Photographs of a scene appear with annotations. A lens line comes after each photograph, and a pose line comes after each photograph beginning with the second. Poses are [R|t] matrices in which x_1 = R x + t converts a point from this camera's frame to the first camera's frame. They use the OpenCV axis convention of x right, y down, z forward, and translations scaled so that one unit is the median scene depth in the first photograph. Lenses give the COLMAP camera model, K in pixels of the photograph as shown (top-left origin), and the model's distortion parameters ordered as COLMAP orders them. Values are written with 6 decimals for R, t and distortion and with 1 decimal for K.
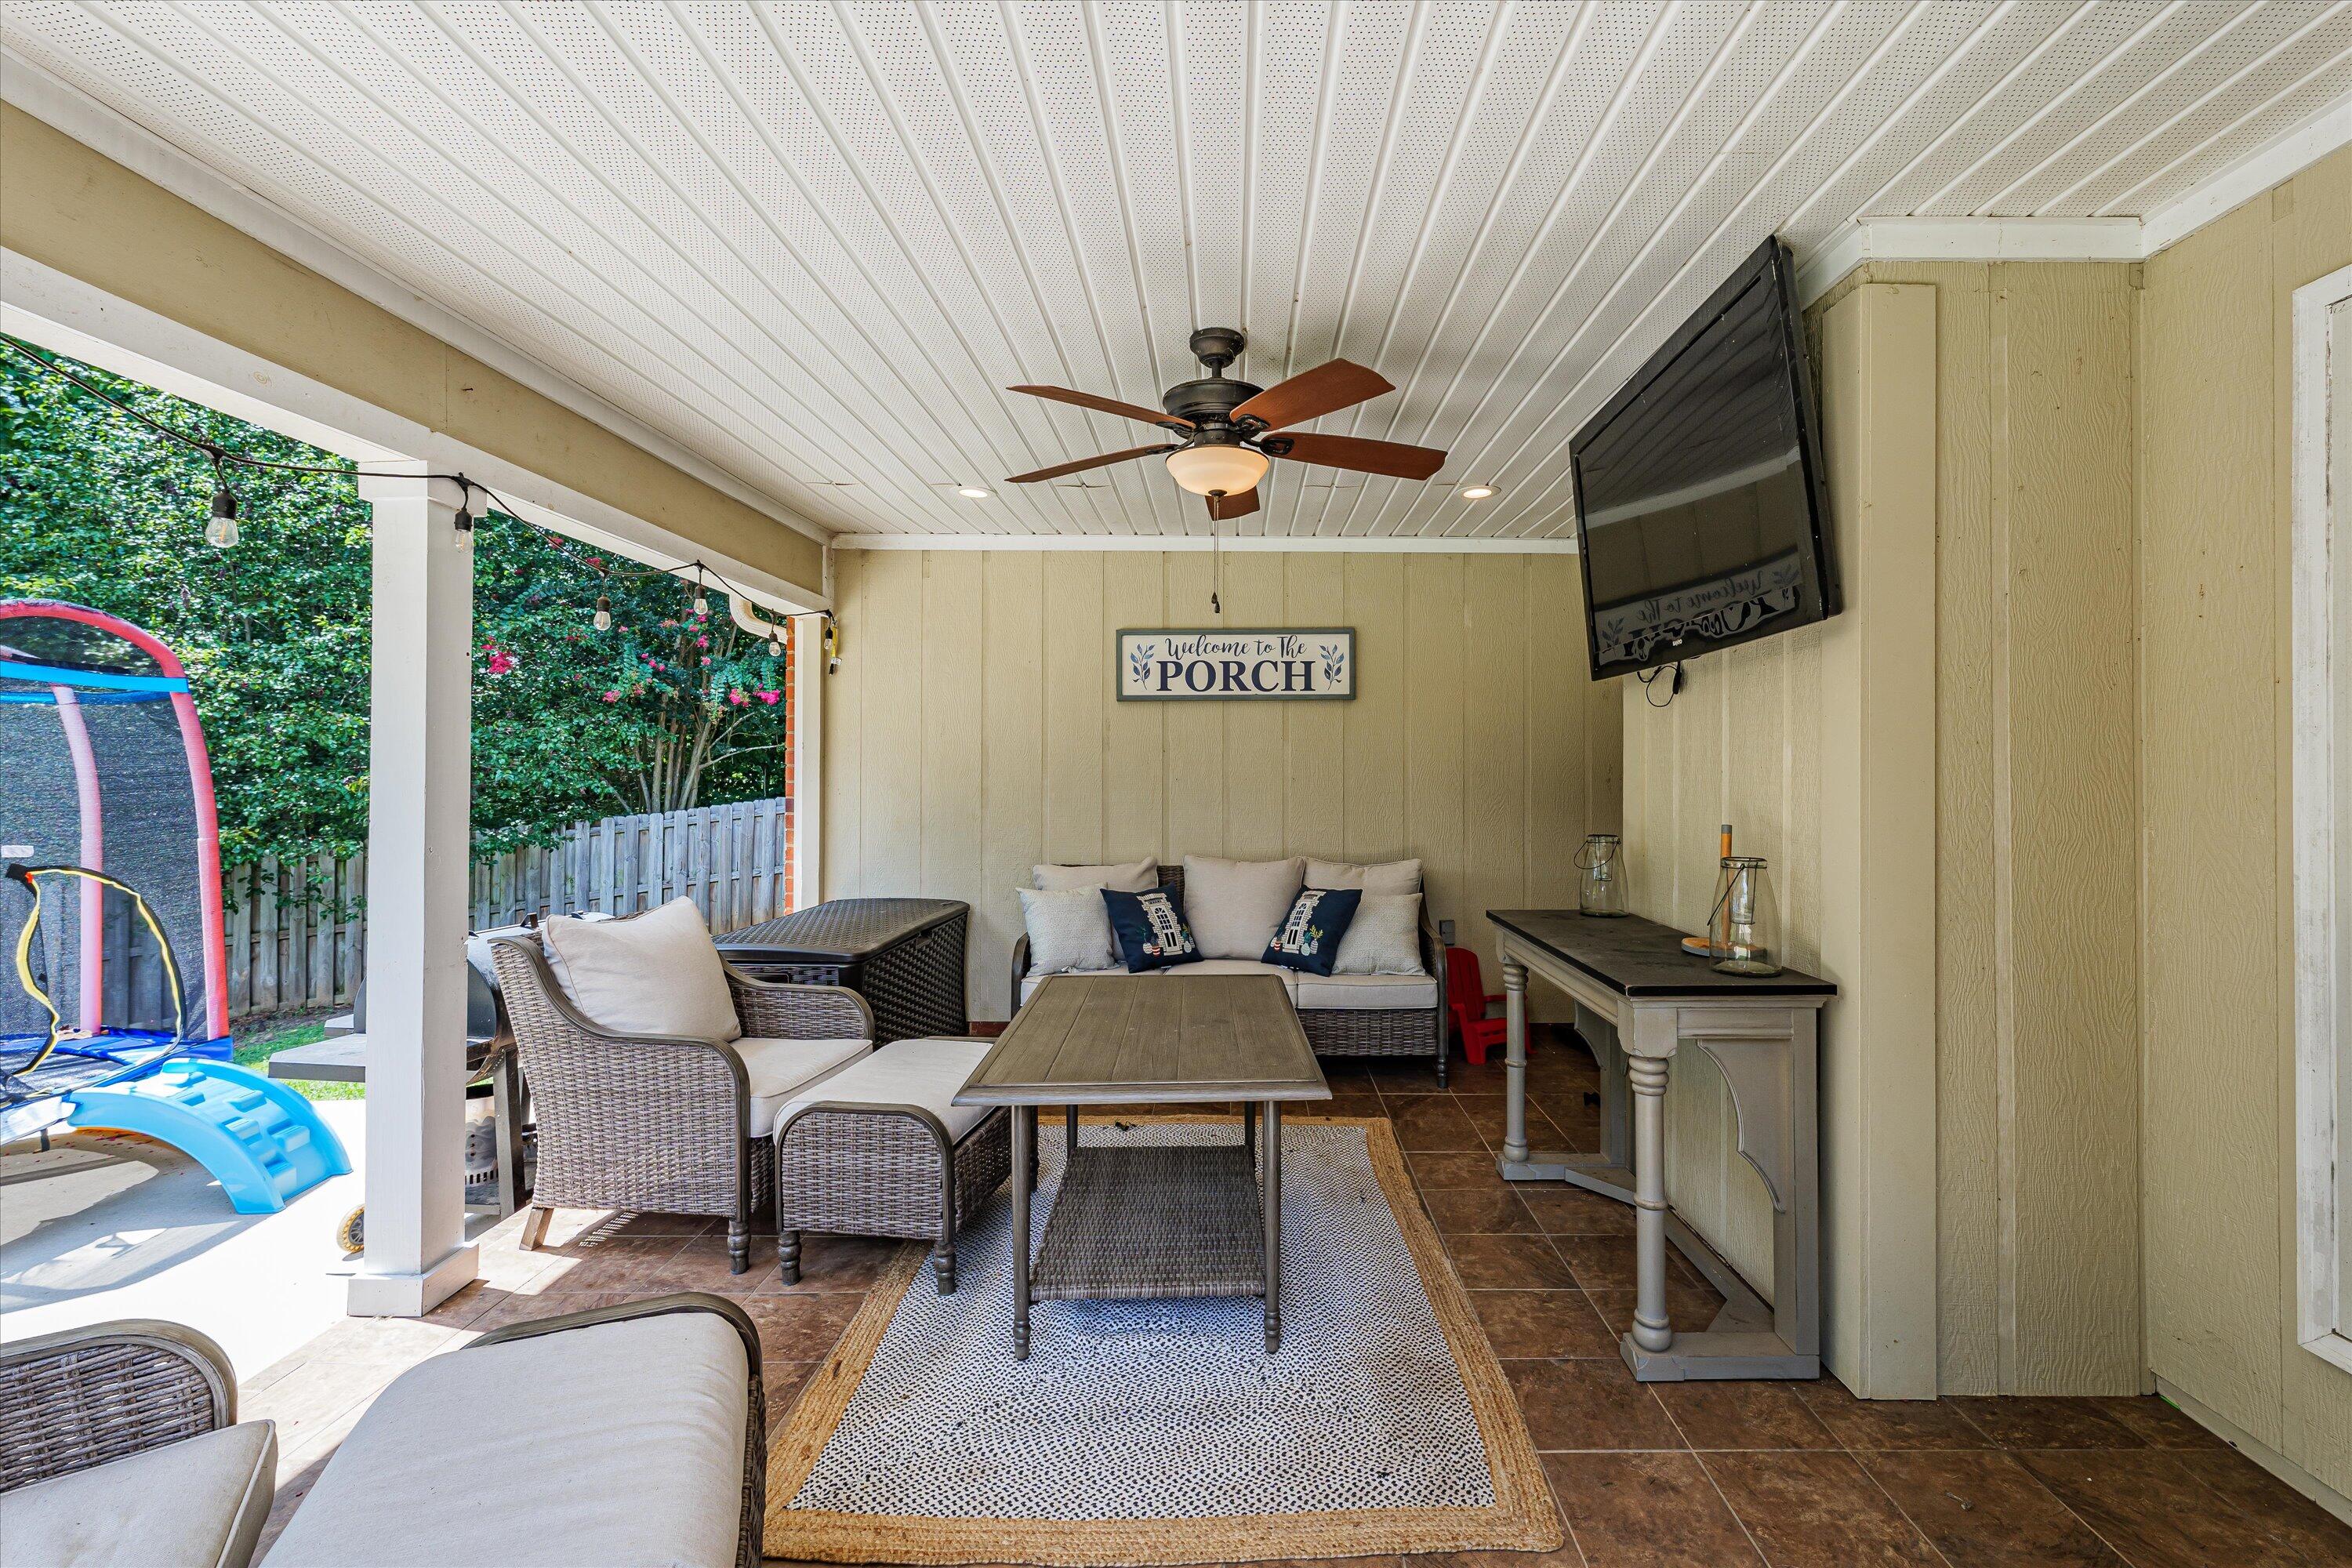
lens RADIAL K [[982.9, 0, 1241.0], [0, 982.9, 773.2], [0, 0, 1]] dist [-0.000373, -0.000157]
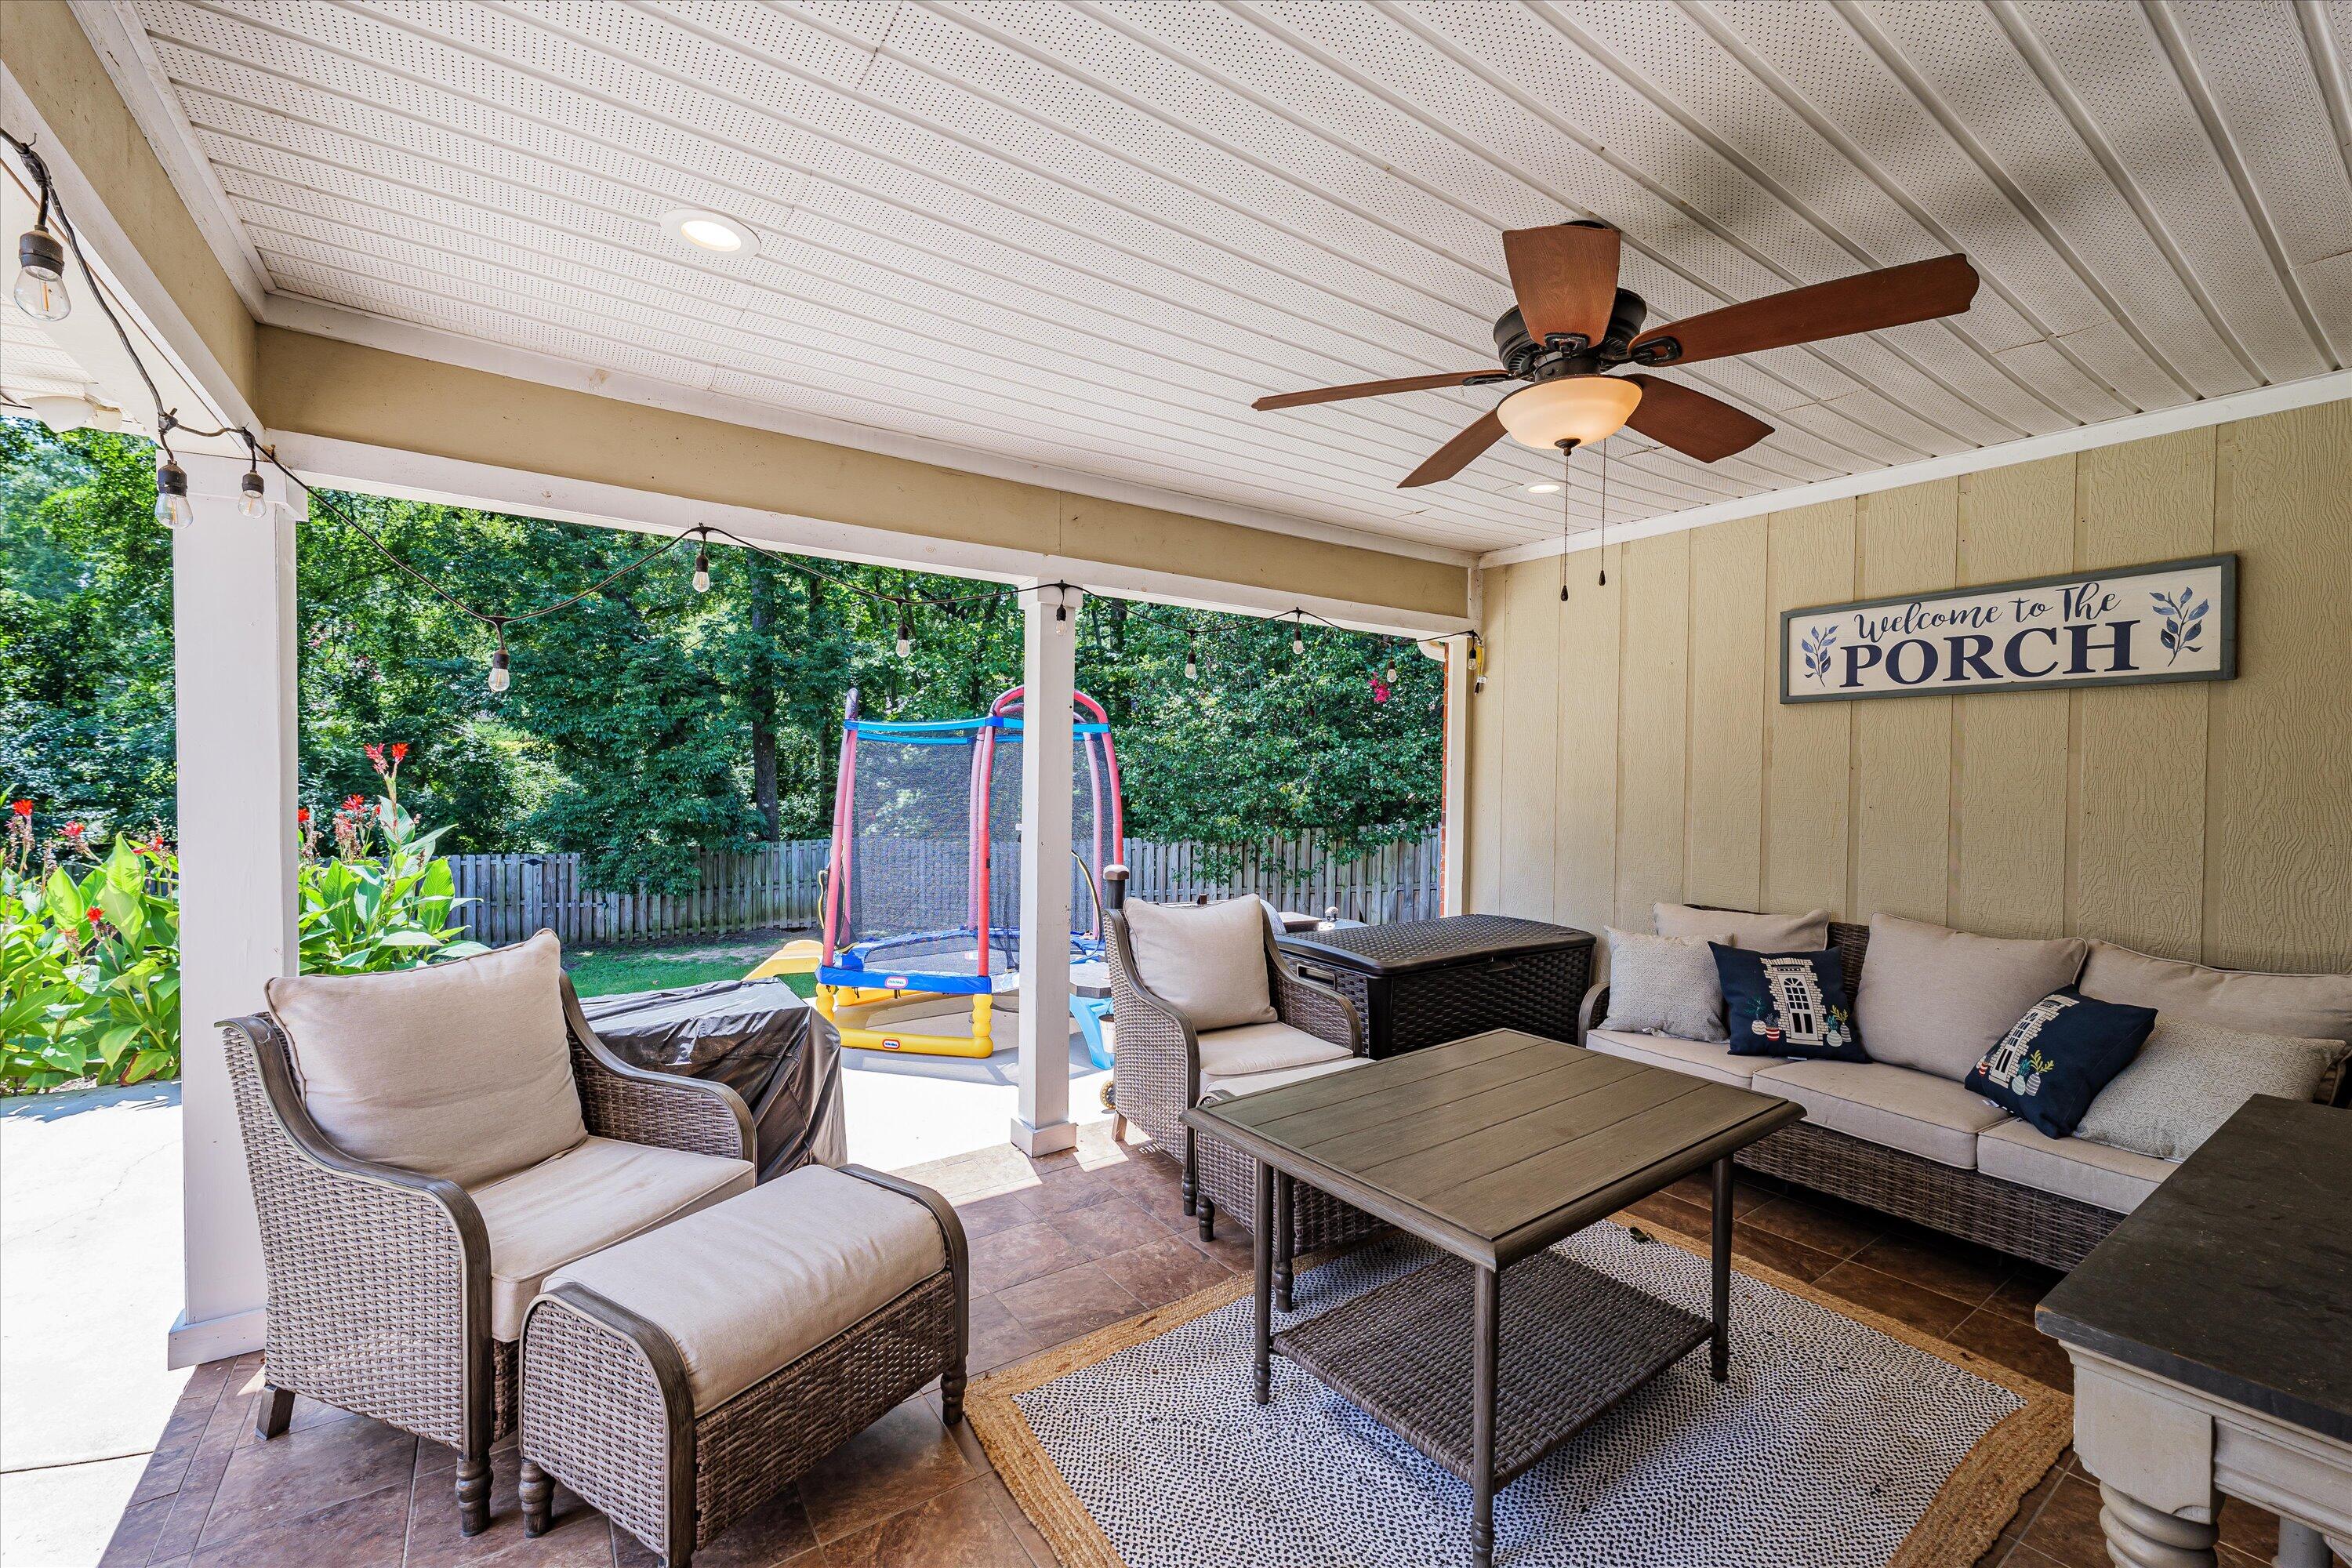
lens RADIAL K [[959.4, 0, 1179.0], [0, 959.4, 791.2], [0, 0, 1]] dist [0.000891, 0.000094]
pose [[0.566696, 0.020798, -0.823664, 0.230152], [-0.010296, 0.999782, 0.018161, -0.013369], [0.823862, -0.001811, 0.566787, 0.178088]]
